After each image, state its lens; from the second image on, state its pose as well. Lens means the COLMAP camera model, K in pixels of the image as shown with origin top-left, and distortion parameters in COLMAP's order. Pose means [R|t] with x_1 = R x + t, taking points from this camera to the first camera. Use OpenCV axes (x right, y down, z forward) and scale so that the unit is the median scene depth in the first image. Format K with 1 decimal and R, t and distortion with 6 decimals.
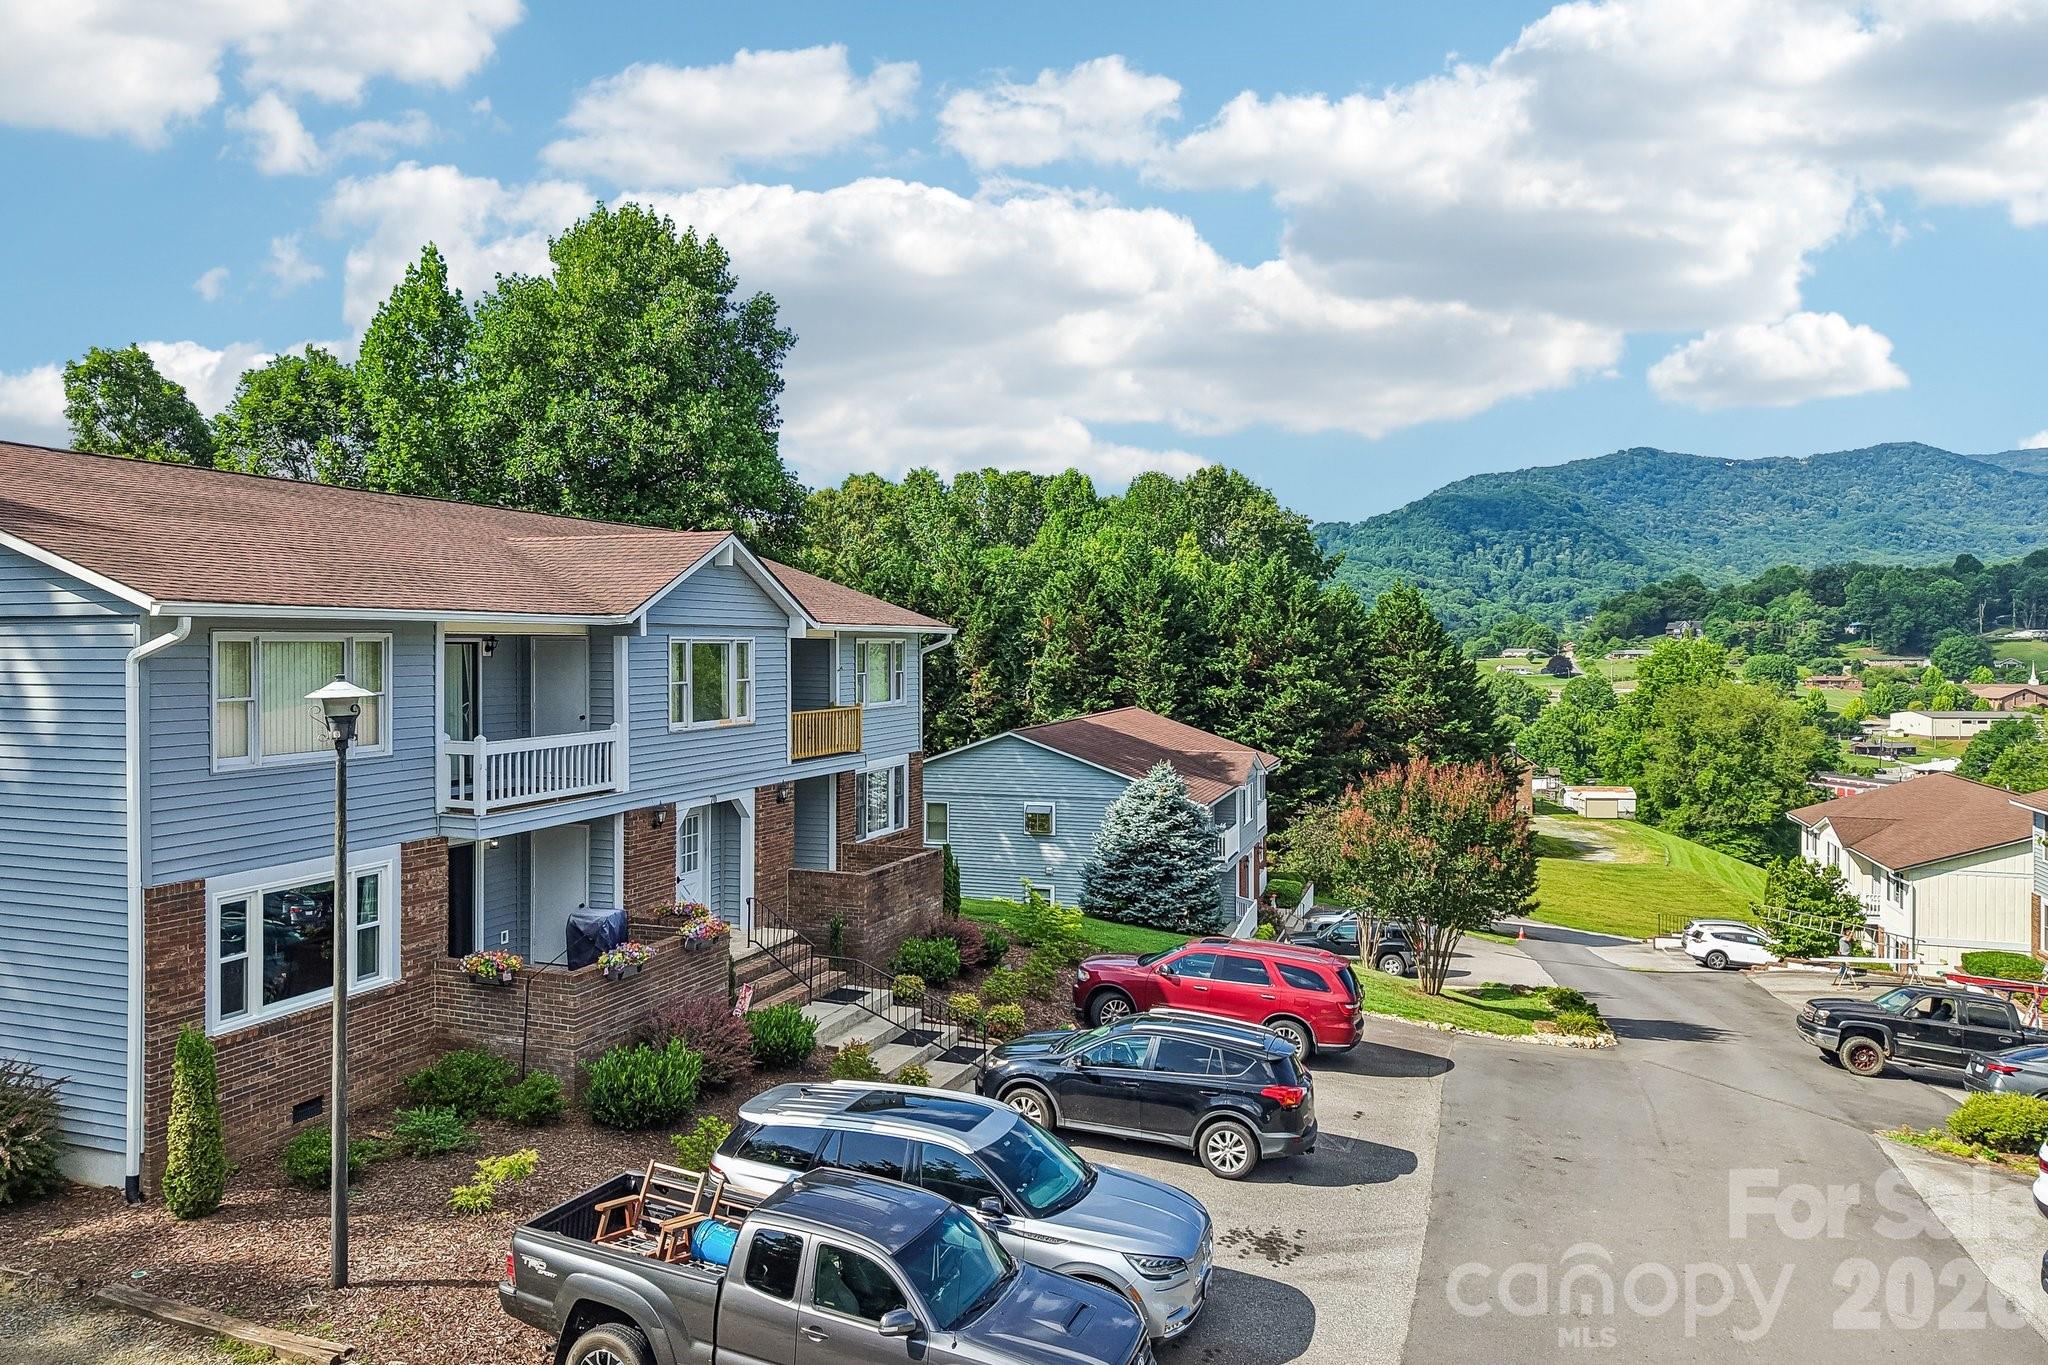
lens RADIAL K [[1395.6, 0, 1025.7], [0, 1395.6, 655.8], [0, 0, 1]] dist [0.056722, -0.085016]
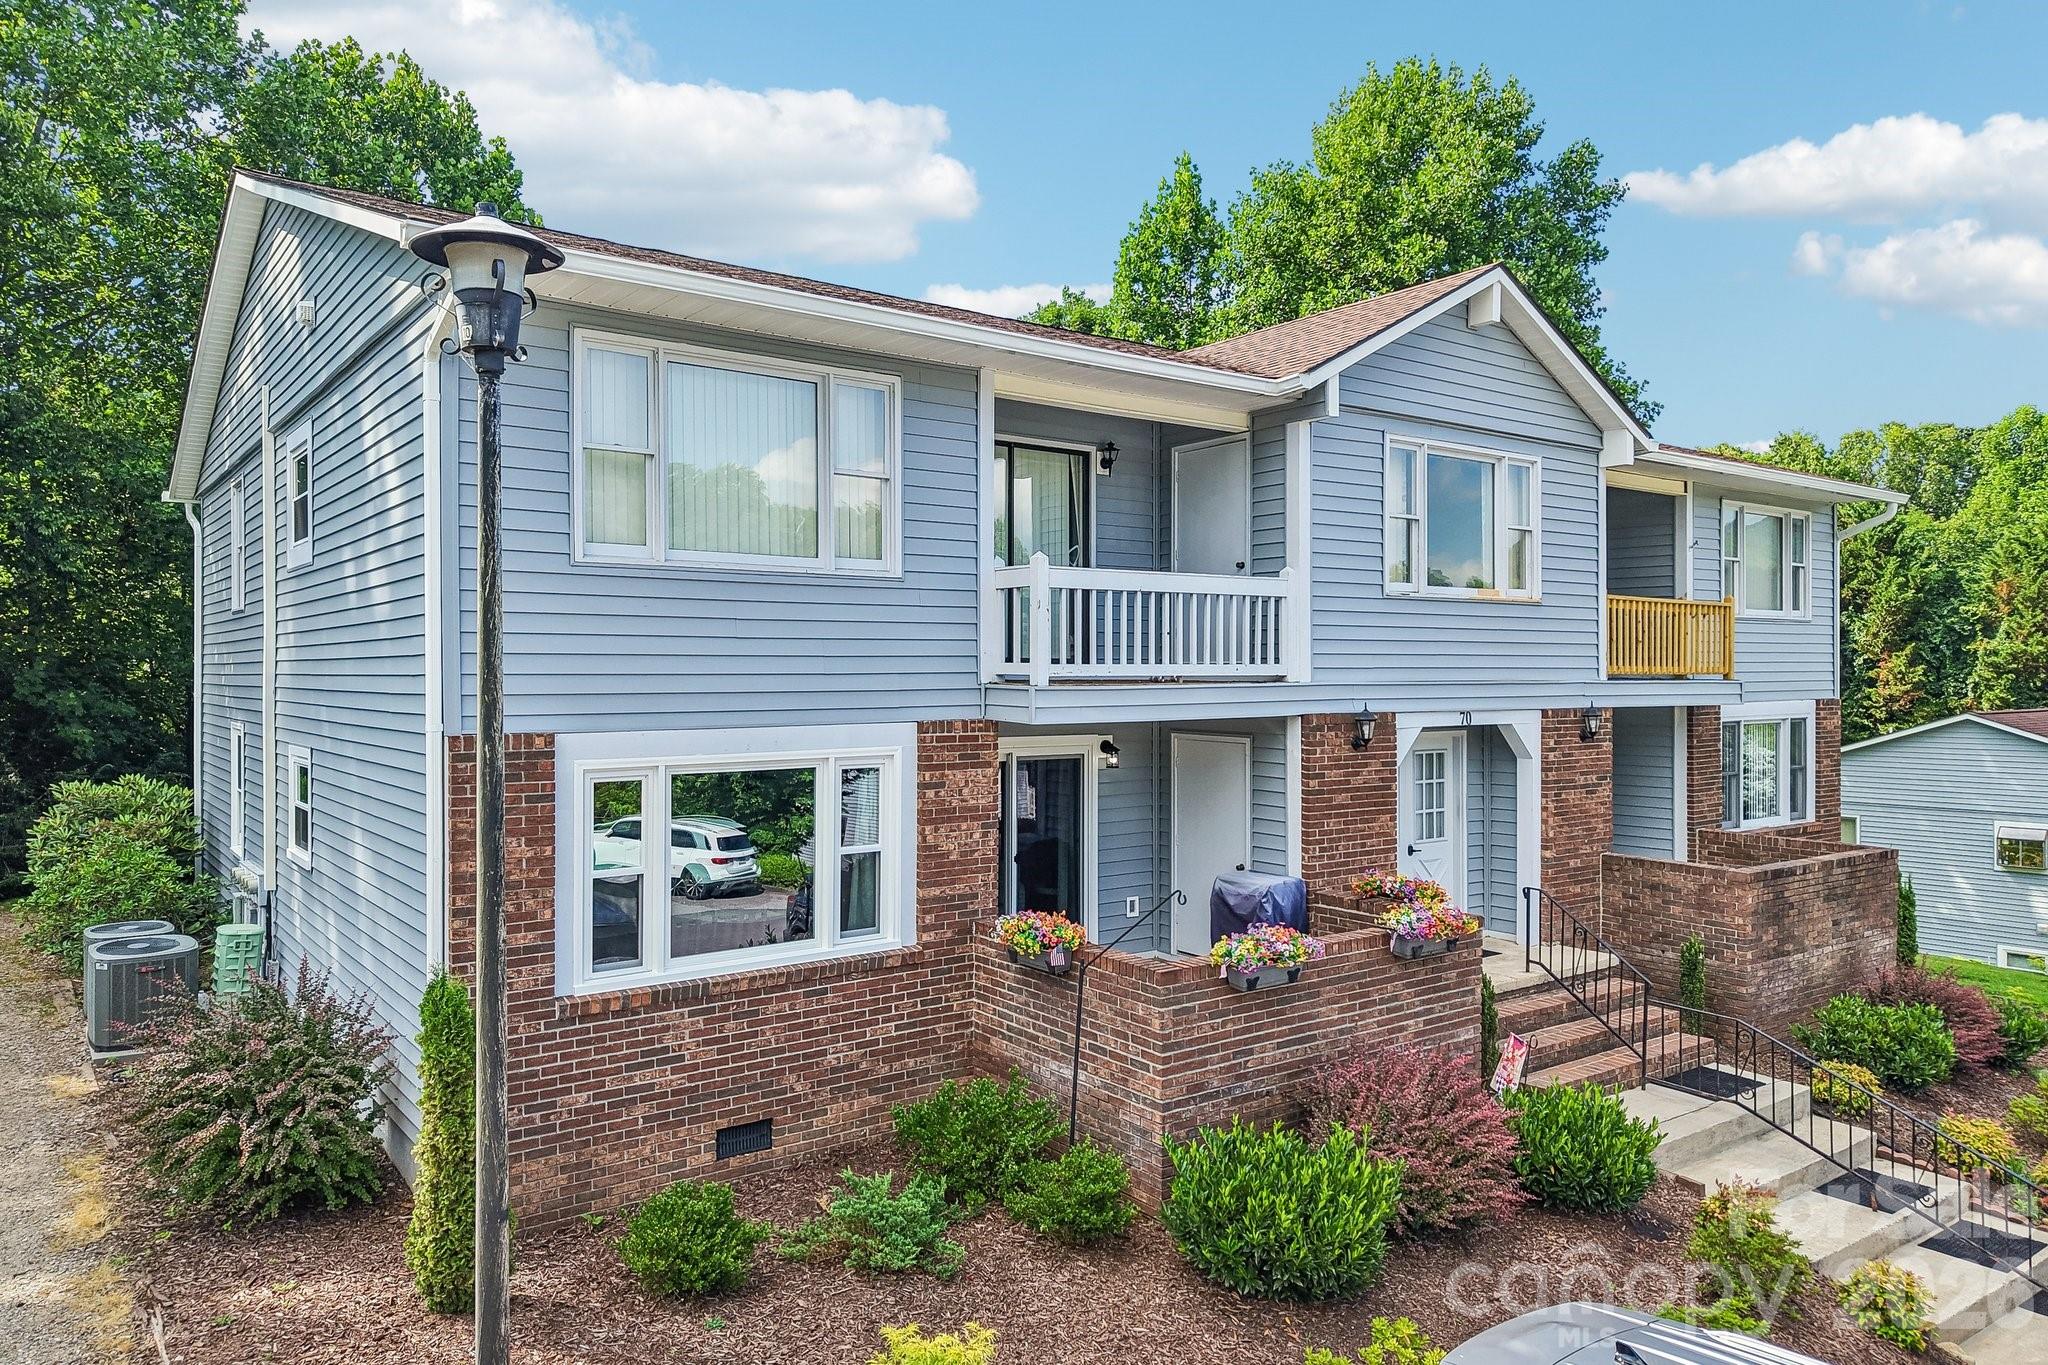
lens RADIAL K [[1376.7, 0, 1021.3], [0, 1376.7, 673.1], [0, 0, 1]] dist [0.039190, -0.030895]
pose [[0.839343, -0.001301, -0.543601, -0.059450], [-0.004859, 0.999939, -0.009895, 0.088248], [0.543581, 0.010946, 0.839285, 0.390848]]
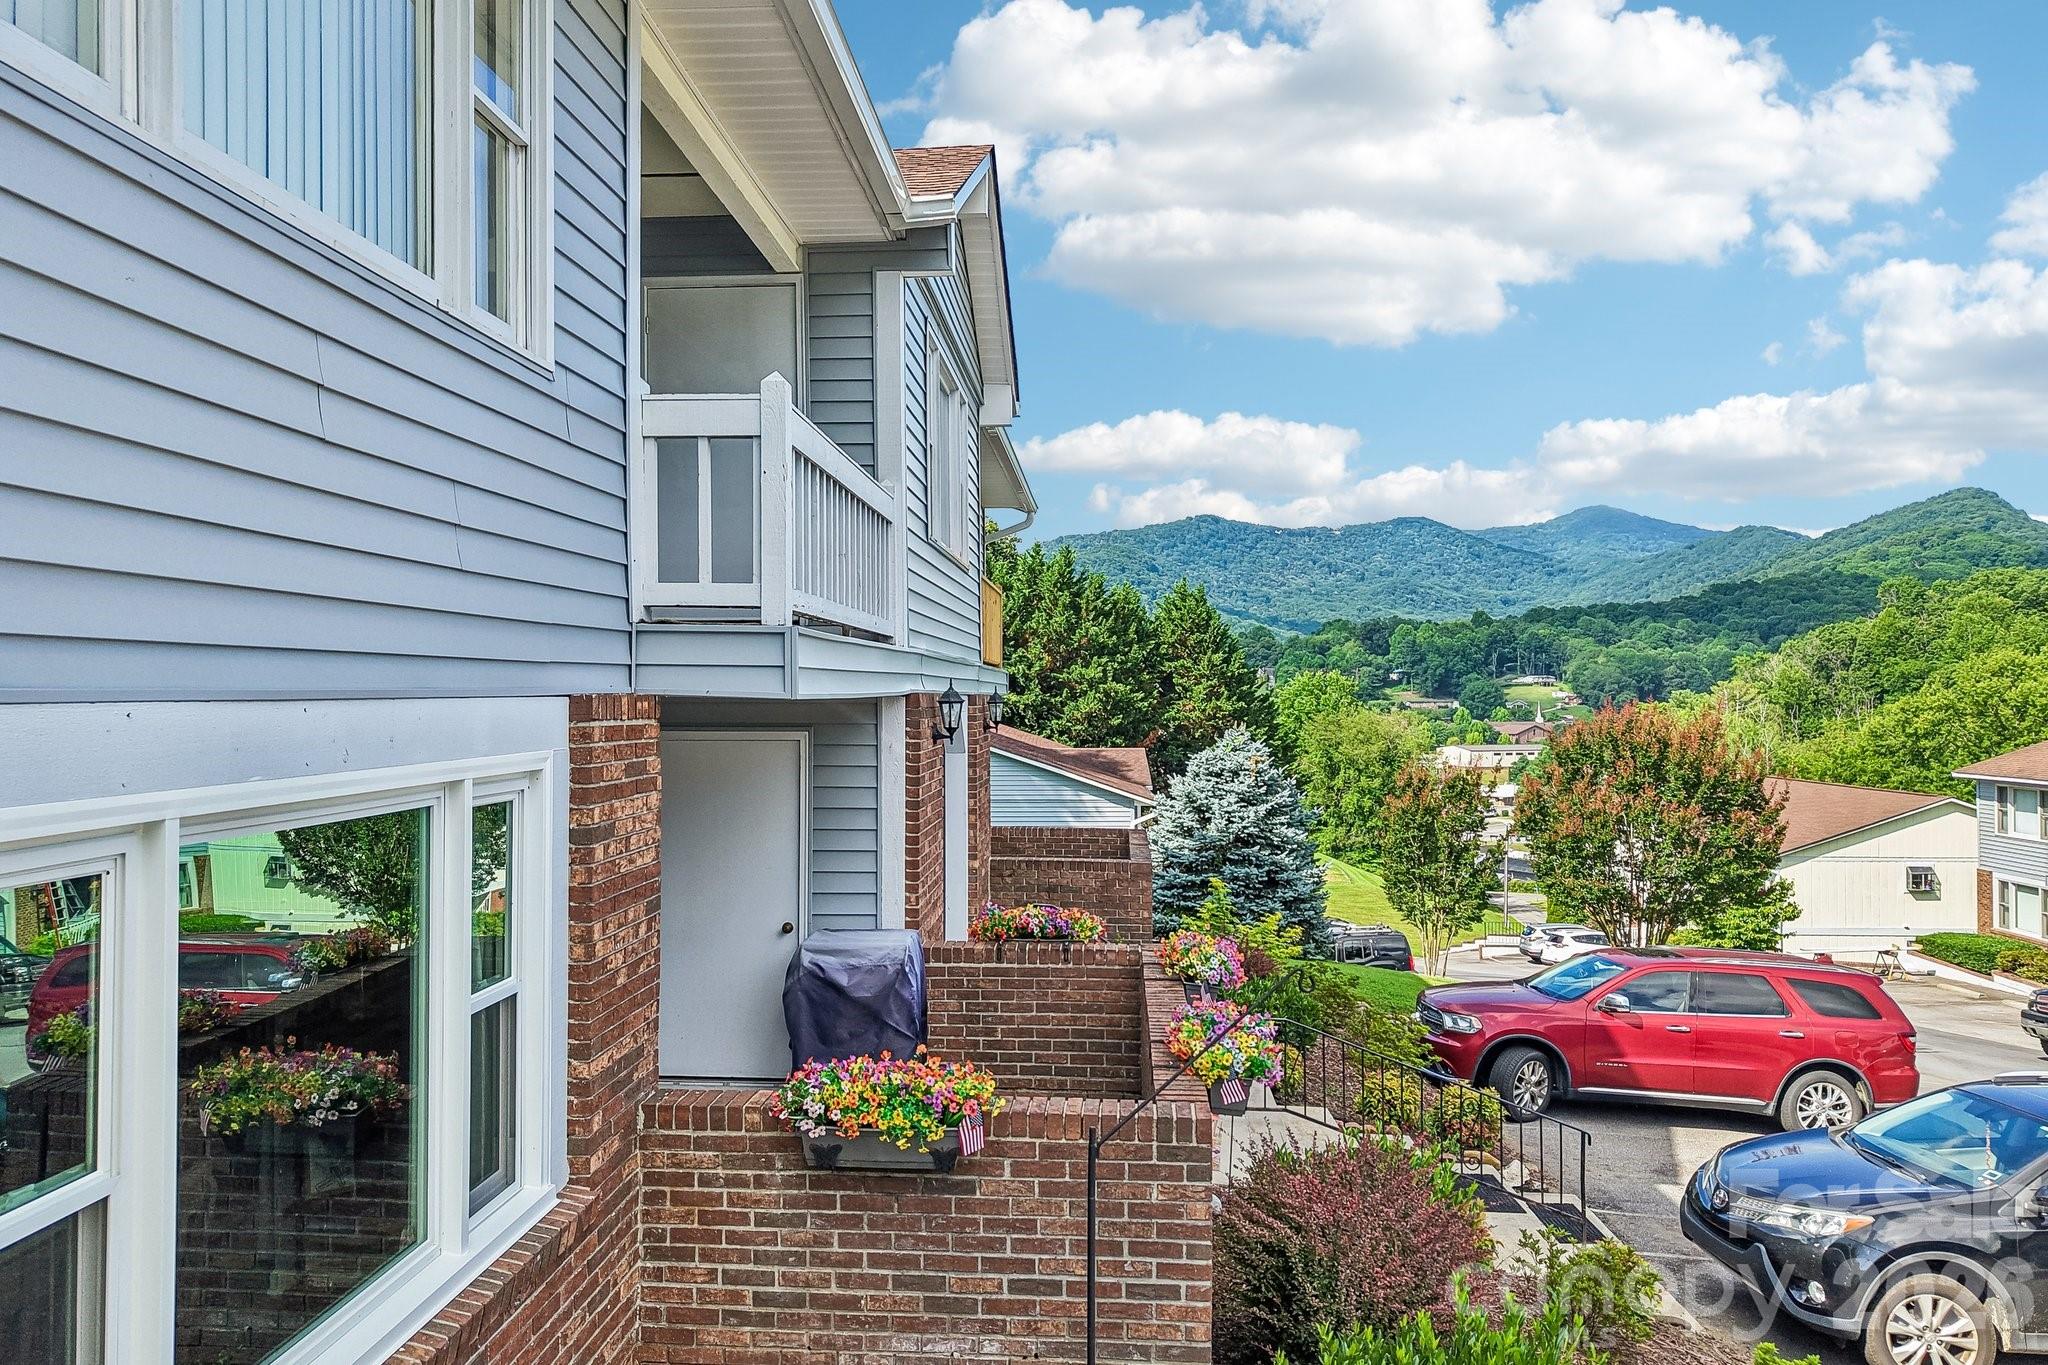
lens RADIAL K [[1376.7, 0, 1021.3], [0, 1376.7, 673.1], [0, 0, 1]] dist [0.039190, -0.030895]
pose [[0.960052, -0.001406, 0.279819, -0.326789], [0.008561, 0.999667, -0.024350, 0.102176], [-0.279691, 0.025773, 0.959744, 0.531693]]
